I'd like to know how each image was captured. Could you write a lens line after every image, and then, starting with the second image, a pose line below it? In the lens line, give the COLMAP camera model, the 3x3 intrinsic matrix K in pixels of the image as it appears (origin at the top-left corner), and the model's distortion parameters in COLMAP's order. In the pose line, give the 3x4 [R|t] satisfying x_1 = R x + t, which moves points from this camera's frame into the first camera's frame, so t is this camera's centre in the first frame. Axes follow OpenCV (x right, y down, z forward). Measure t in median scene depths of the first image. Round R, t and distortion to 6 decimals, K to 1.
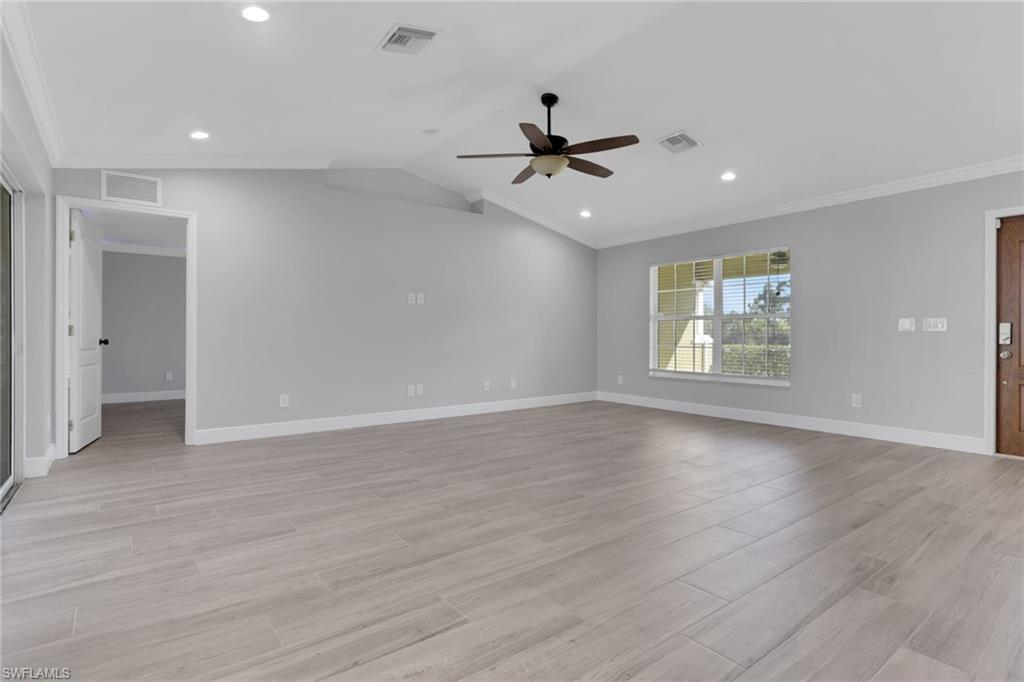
lens RADIAL K [[481.7, 0, 512.0], [0, 481.7, 341.0], [0, 0, 1]] dist [0.014354, 0.000291]
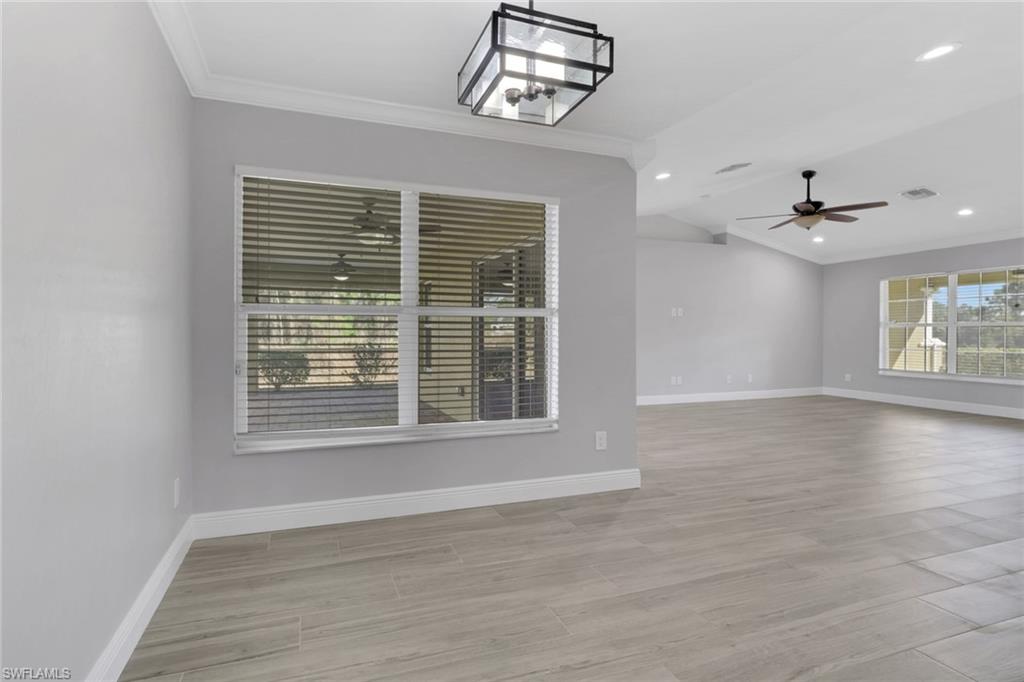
lens RADIAL K [[498.0, 0, 513.6], [0, 498.0, 340.3], [0, 0, 1]] dist [0.011556, 0.000275]
pose [[0.955445, 0.001800, -0.295163, -0.224897], [-0.001730, 0.999998, 0.000498, -0.009876], [0.295163, 0.000035, 0.955447, -0.464130]]
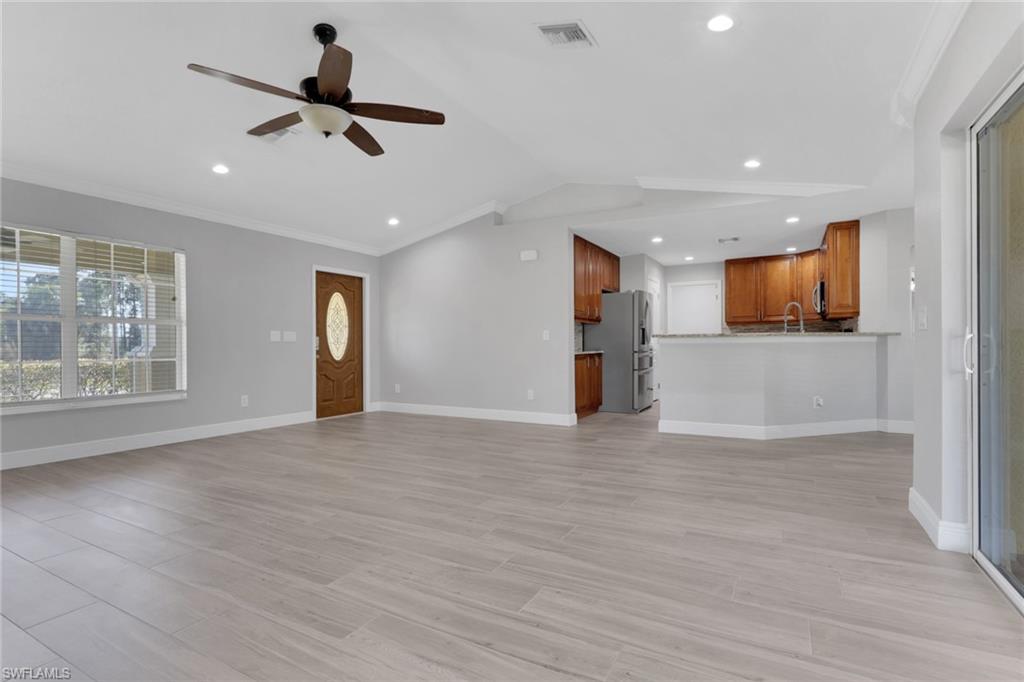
lens RADIAL K [[498.0, 0, 513.6], [0, 498.0, 340.3], [0, 0, 1]] dist [0.011556, 0.000275]
pose [[-0.369063, 0.006360, 0.929383, -0.608561], [0.014643, 0.999892, -0.001028, -0.008905], [-0.929289, 0.013230, -0.369116, 0.809984]]
